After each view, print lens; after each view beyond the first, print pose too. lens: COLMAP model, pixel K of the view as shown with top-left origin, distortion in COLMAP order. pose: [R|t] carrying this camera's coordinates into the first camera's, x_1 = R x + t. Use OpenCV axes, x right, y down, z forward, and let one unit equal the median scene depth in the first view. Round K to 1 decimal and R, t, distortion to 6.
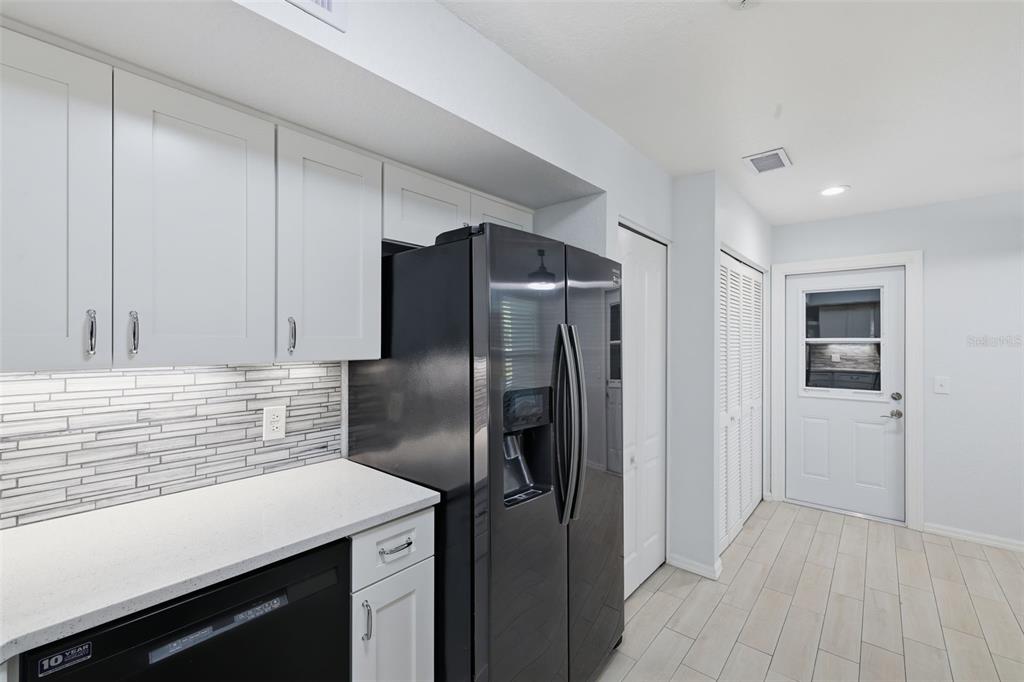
lens RADIAL K [[438.1, 0, 514.8], [0, 438.1, 338.9], [0, 0, 1]] dist [-0.003254, -0.000369]
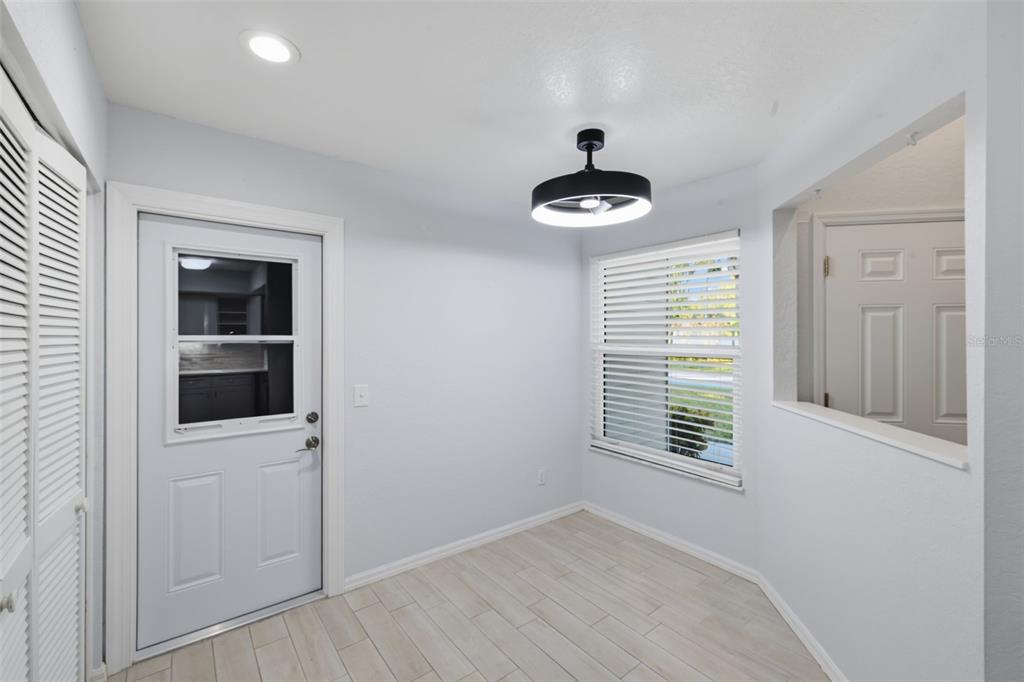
lens RADIAL K [[438.1, 0, 510.5], [0, 438.1, 336.2], [0, 0, 1]] dist [-0.003254, -0.000369]
pose [[0.228469, -0.003893, 0.973544, 0.253768], [-0.002907, 0.999985, 0.004681, -0.005291], [-0.973547, -0.003900, 0.228454, 0.523264]]
